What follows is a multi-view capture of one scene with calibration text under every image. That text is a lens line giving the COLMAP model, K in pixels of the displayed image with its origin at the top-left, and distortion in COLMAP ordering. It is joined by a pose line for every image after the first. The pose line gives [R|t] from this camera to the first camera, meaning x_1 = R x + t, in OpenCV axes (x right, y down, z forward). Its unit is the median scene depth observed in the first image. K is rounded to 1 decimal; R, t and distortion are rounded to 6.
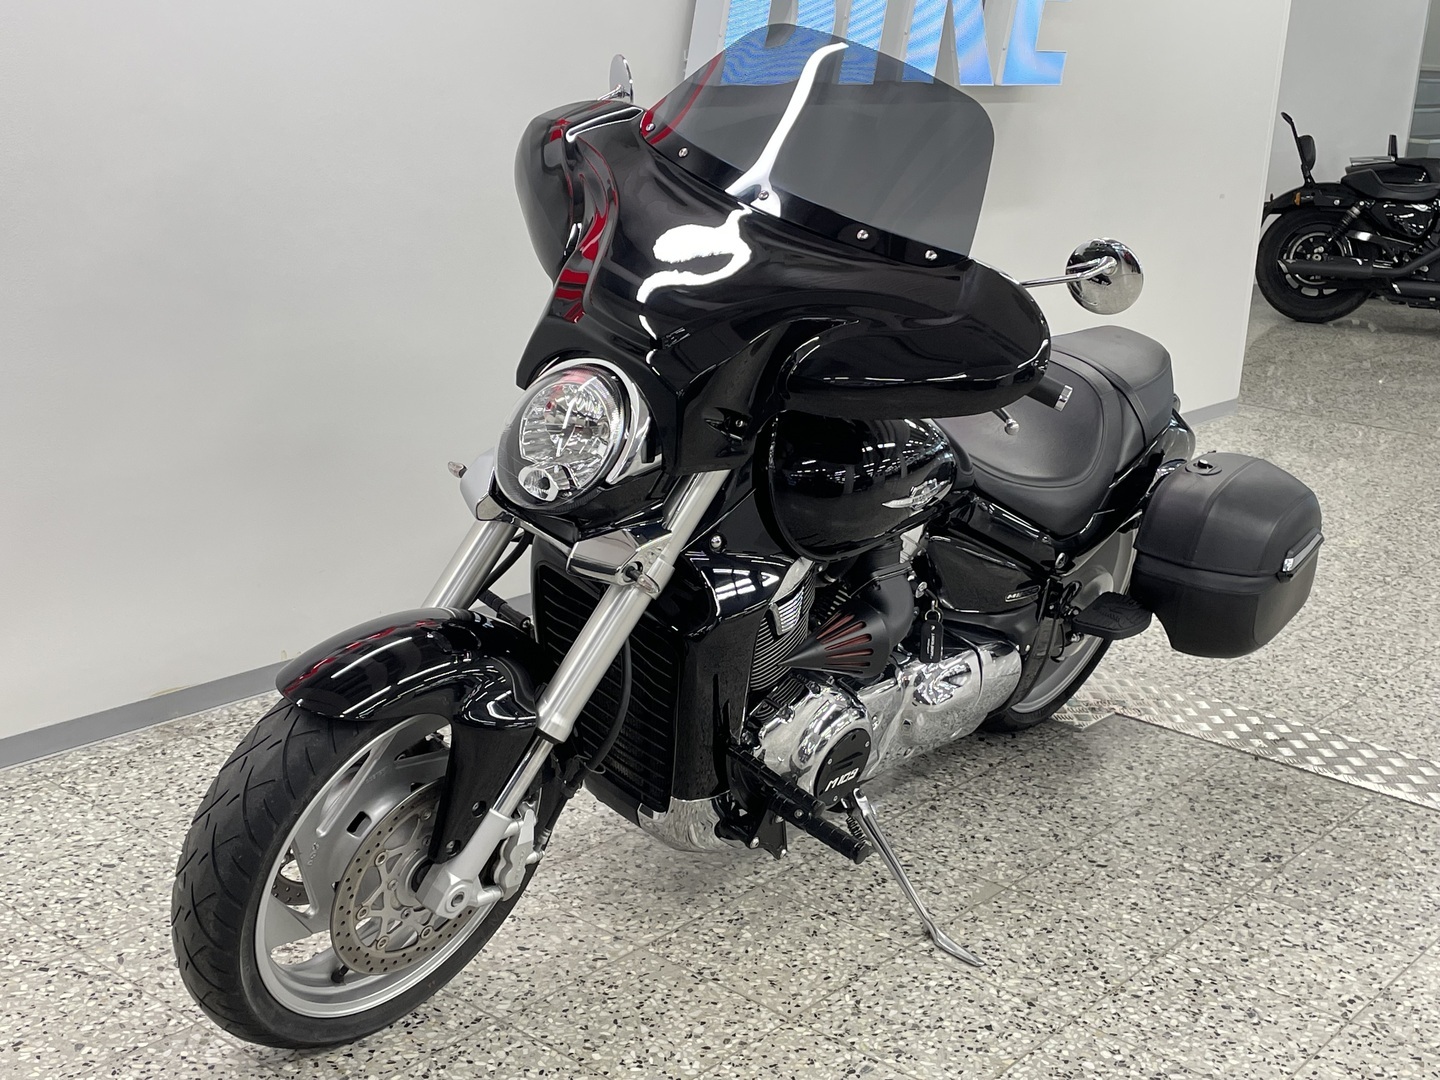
lens RADIAL K [[1820.4, 0, 728.9], [0, 1820.4, 534.7], [0, 0, 1]] dist [0.115978, -0.209137]
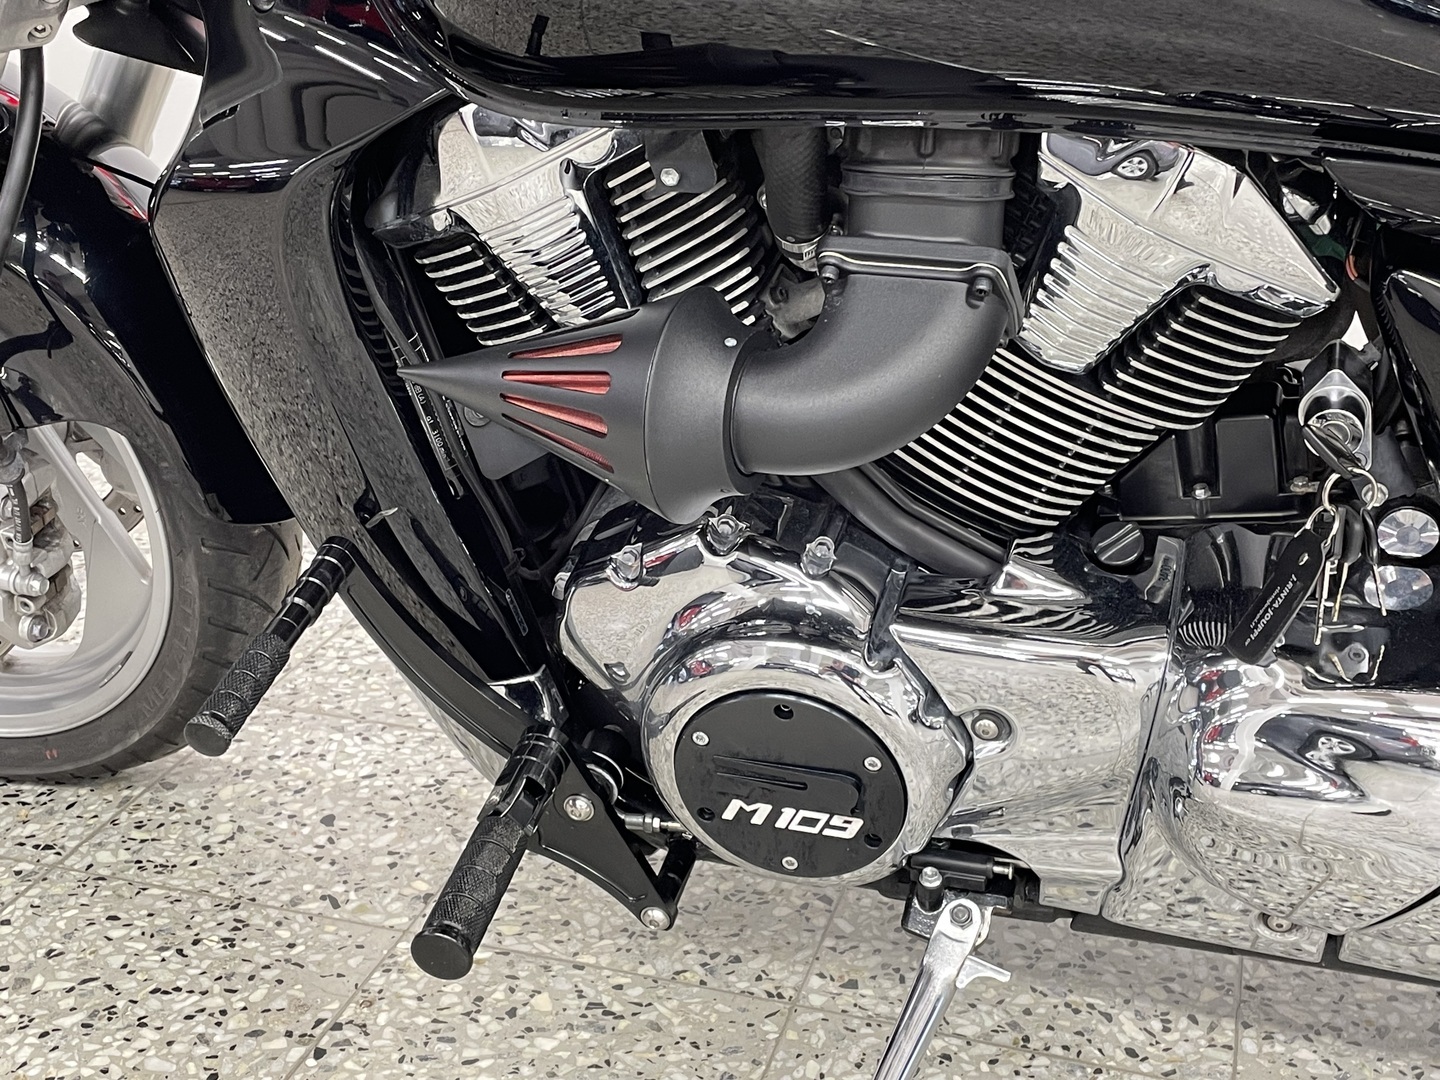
lens RADIAL K [[1820.4, 0, 728.9], [0, 1820.4, 534.7], [0, 0, 1]] dist [0.115978, -0.209137]
pose [[0.402817, 0.296200, -0.866028, 0.340696], [-0.247234, 0.946228, 0.208633, 0.007079], [0.881257, 0.130071, 0.454387, 0.780370]]
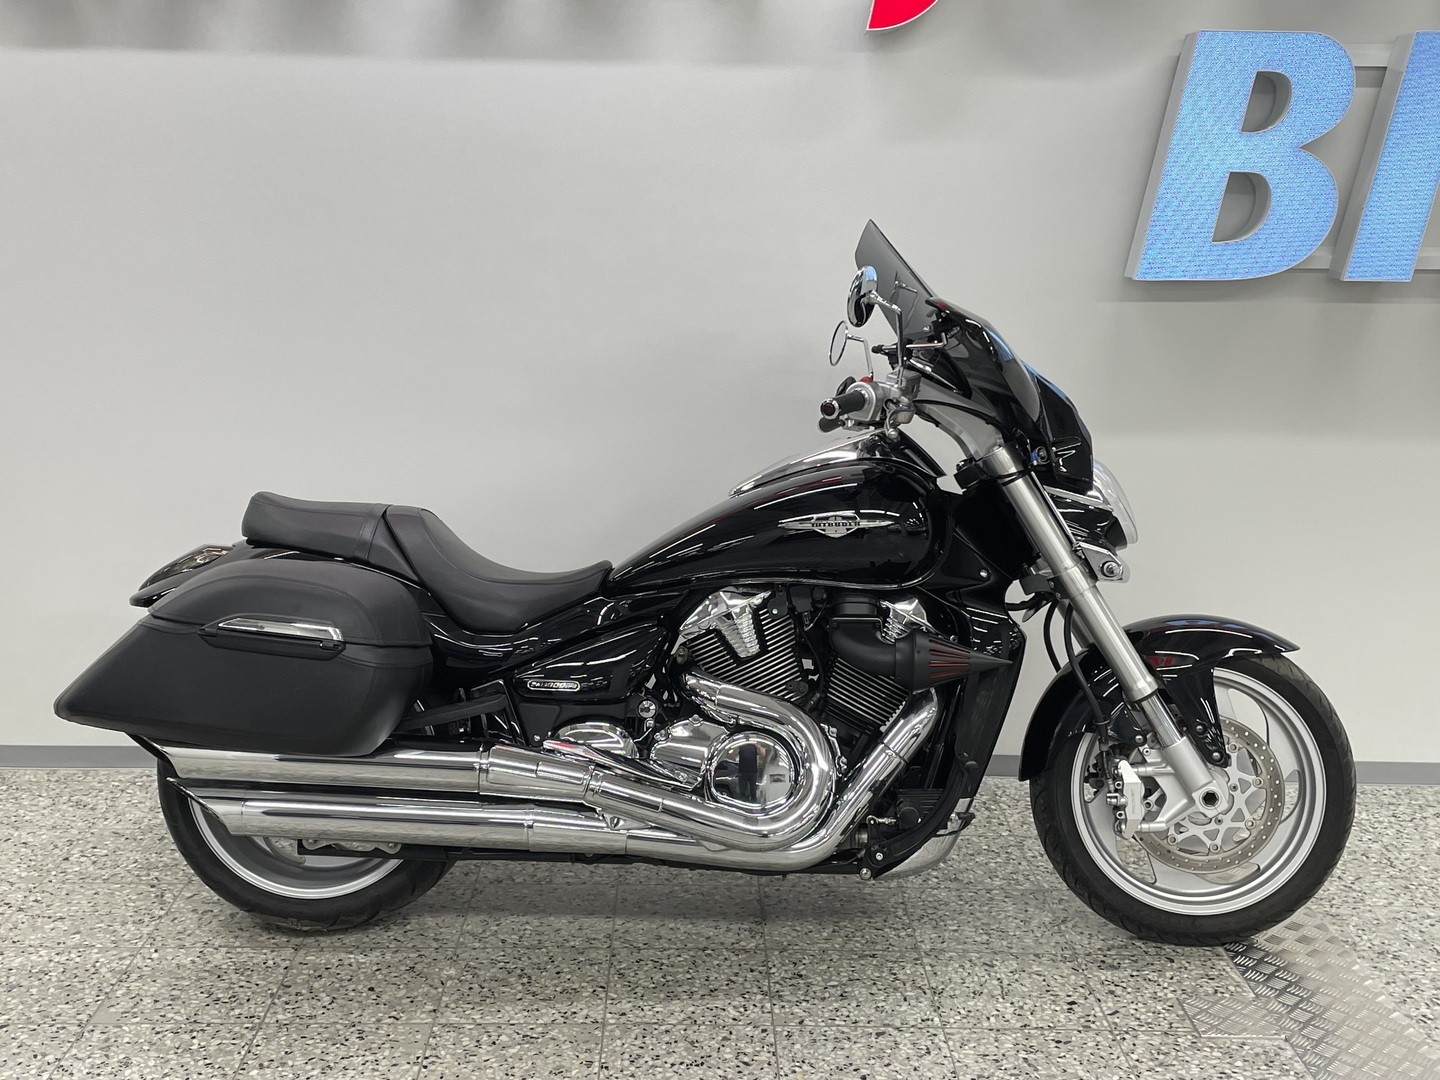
lens RADIAL K [[1687.3, 0, 707.3], [0, 1687.3, 543.7], [0, 0, 1]] dist [0.074442, -0.065879]
pose [[0.654535, 0.120219, -0.746412, 0.742330], [-0.188679, 0.982012, -0.007290, -0.080443], [0.732109, 0.145604, 0.665444, 0.358845]]
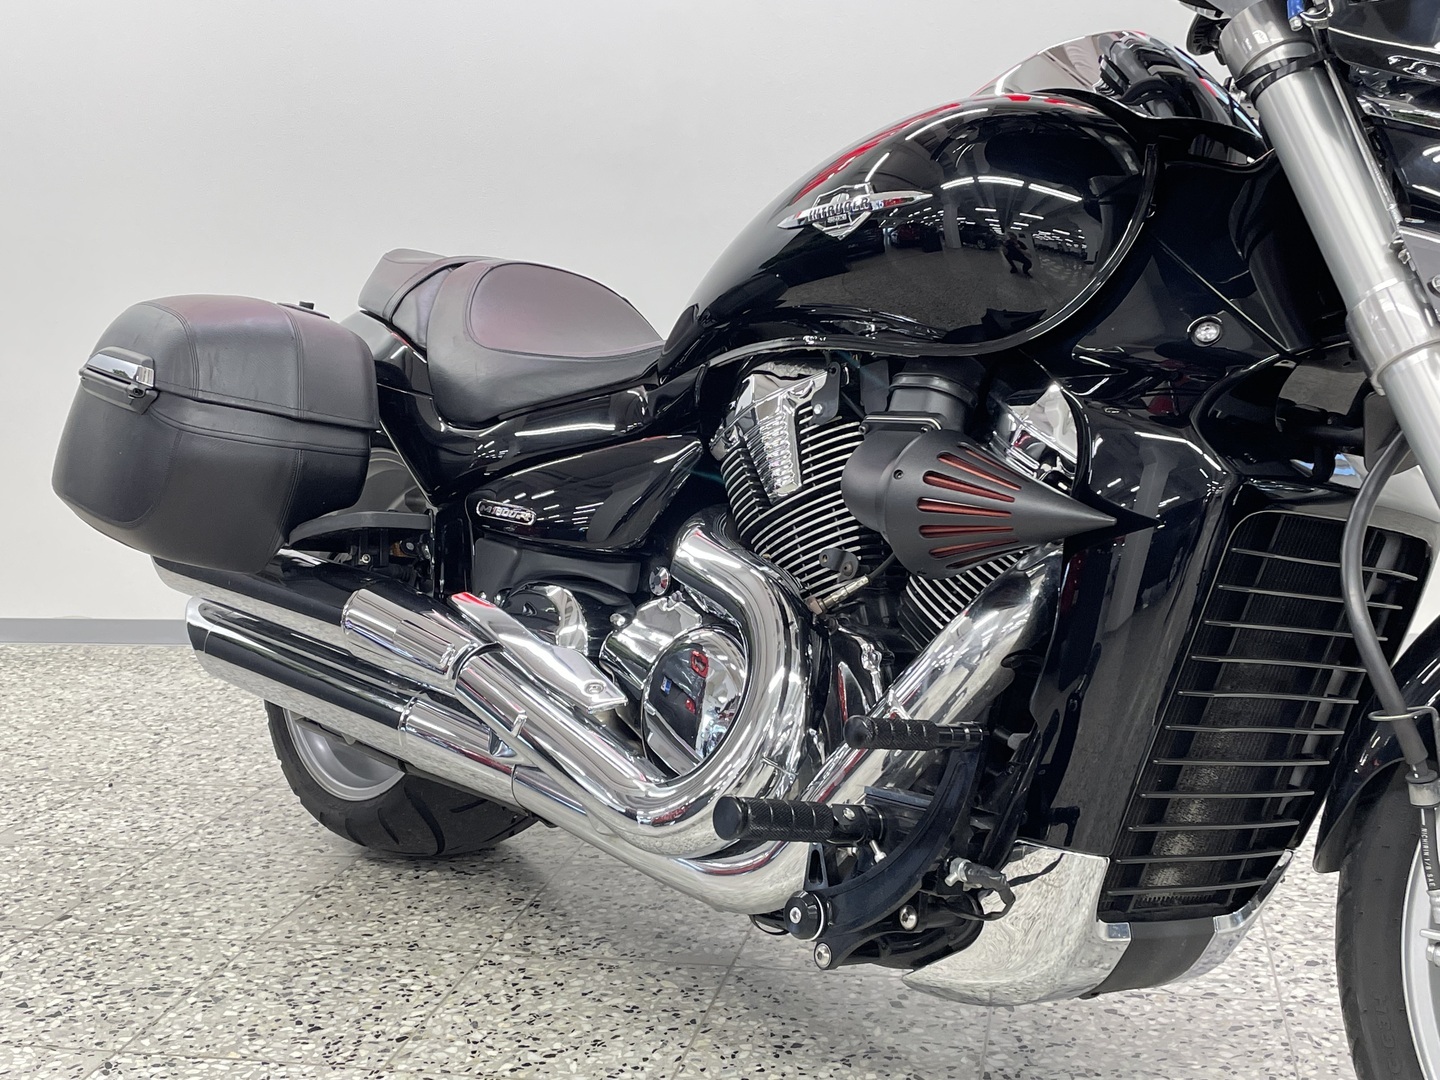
lens RADIAL K [[1681.5, 0, 713.1], [0, 1681.5, 509.1], [0, 0, 1]] dist [0.088481, -0.110876]
pose [[0.451356, 0.054004, -0.890709, 0.699077], [-0.182858, 0.982582, -0.033087, 0.050358], [0.873408, 0.177807, 0.453369, 0.689537]]
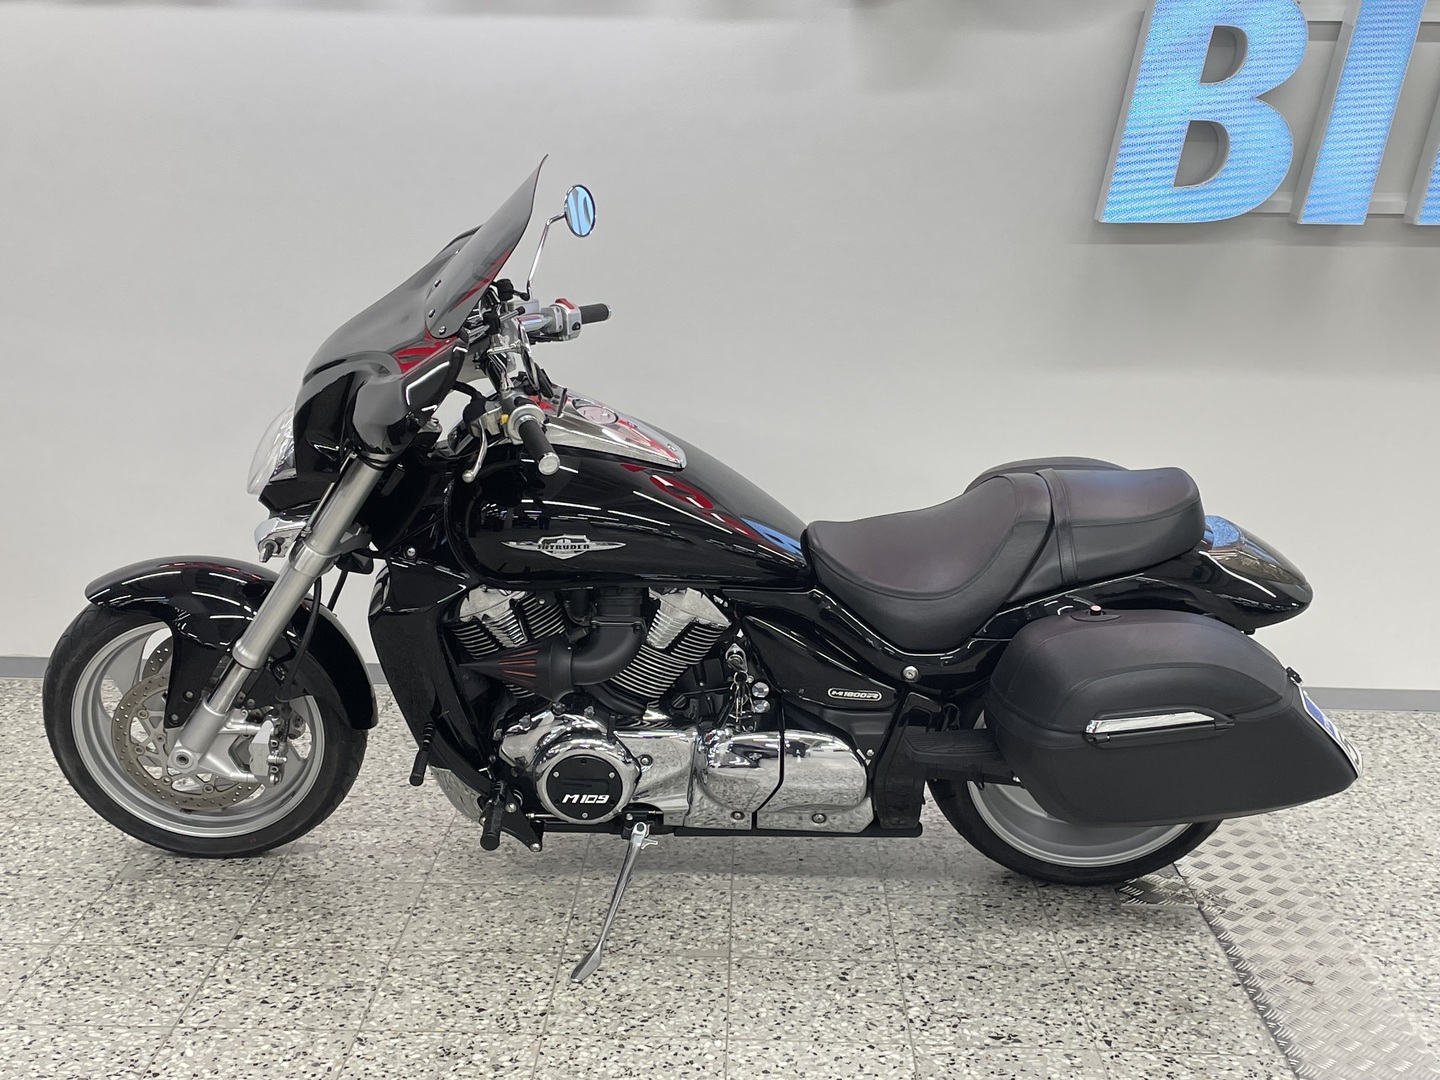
lens RADIAL K [[1819.1, 0, 717.9], [0, 1819.1, 513.4], [0, 0, 1]] dist [0.118666, -0.225816]
pose [[0.629459, 0.116994, -0.768176, 0.927428], [-0.197043, 0.980320, -0.012157, -0.041249], [0.751635, 0.159016, 0.640124, 0.290317]]
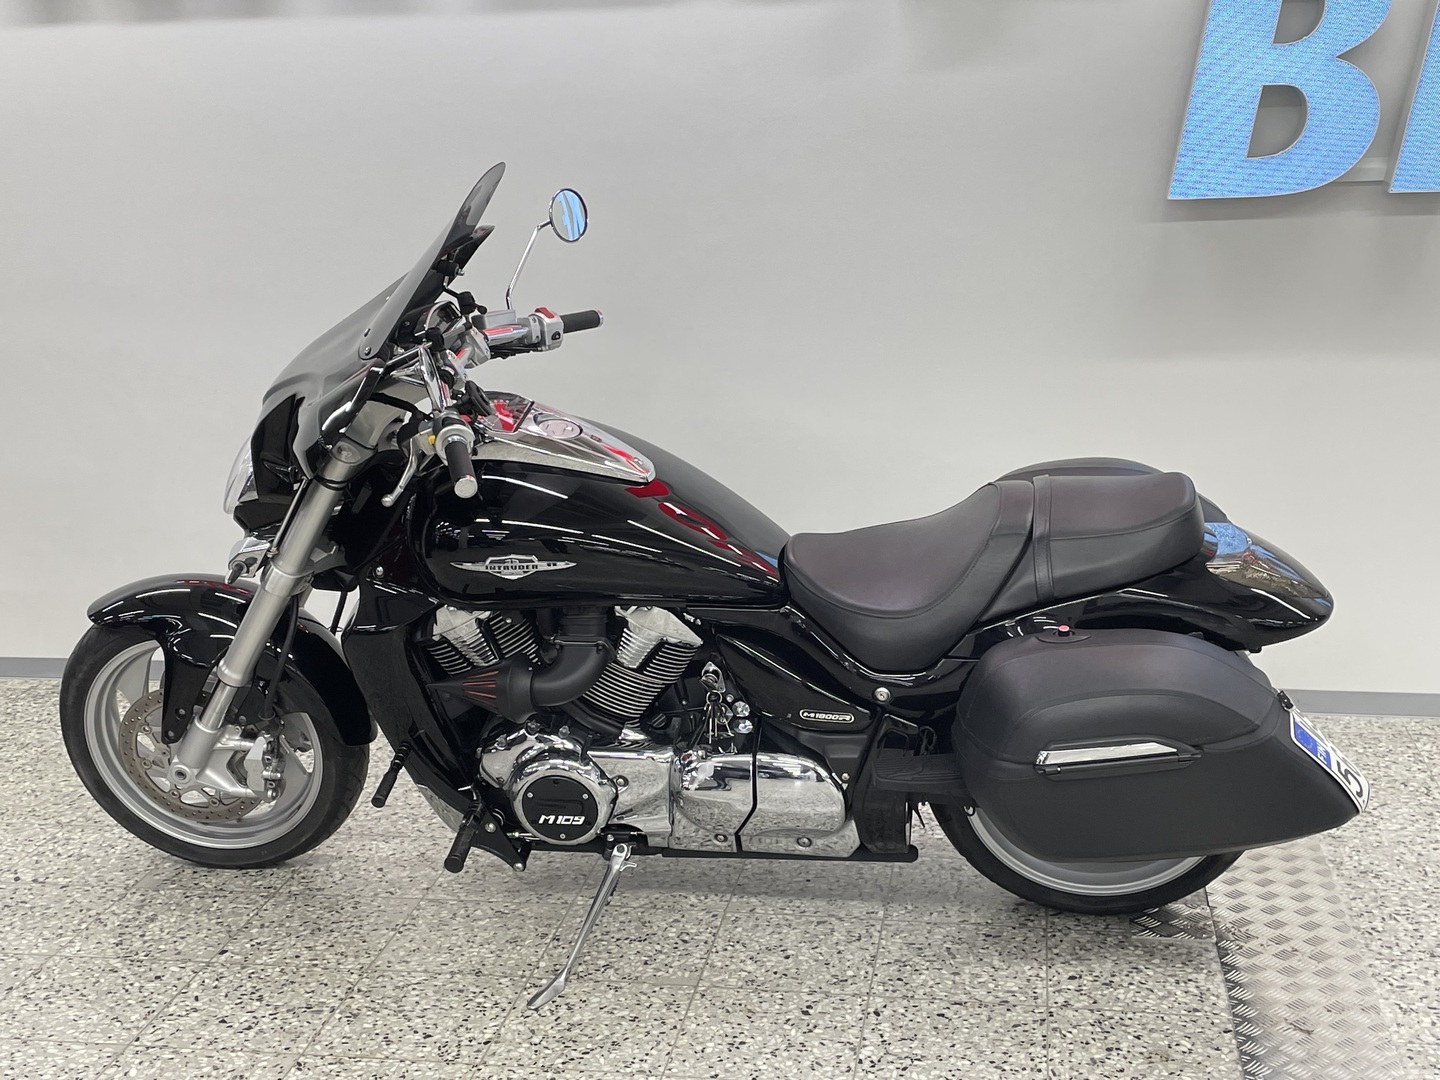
lens RADIAL K [[1820.4, 0, 728.9], [0, 1820.4, 534.7], [0, 0, 1]] dist [0.115978, -0.209137]
pose [[0.507064, 0.133662, -0.851481, 1.000106], [-0.182242, 0.982193, 0.045655, -0.102870], [0.842422, 0.132026, 0.522393, 0.456858]]
